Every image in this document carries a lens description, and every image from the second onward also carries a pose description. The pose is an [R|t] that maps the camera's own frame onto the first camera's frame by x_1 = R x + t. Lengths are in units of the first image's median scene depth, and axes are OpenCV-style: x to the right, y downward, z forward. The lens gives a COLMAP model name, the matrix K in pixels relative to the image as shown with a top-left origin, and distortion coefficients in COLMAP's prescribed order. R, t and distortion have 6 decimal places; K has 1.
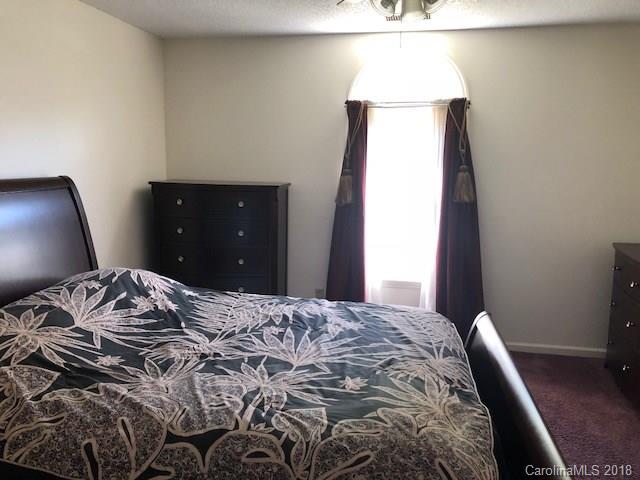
lens RADIAL K [[517.8, 0, 317.2], [0, 517.8, 239.9], [0, 0, 1]] dist [0.027553, -0.004077]
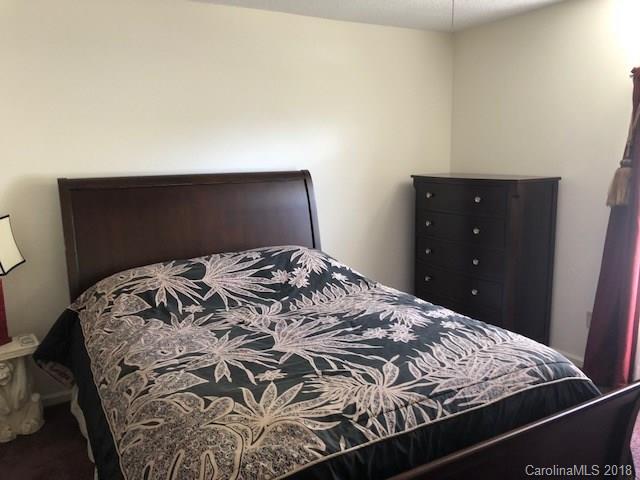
lens RADIAL K [[517.8, 0, 317.3], [0, 517.8, 240.3], [0, 0, 1]] dist [0.027553, -0.004077]
pose [[0.642179, 0.099236, -0.760104, 0.811489], [-0.092158, 0.994388, 0.051962, -0.039351], [0.760995, 0.036681, 0.647720, 0.391440]]
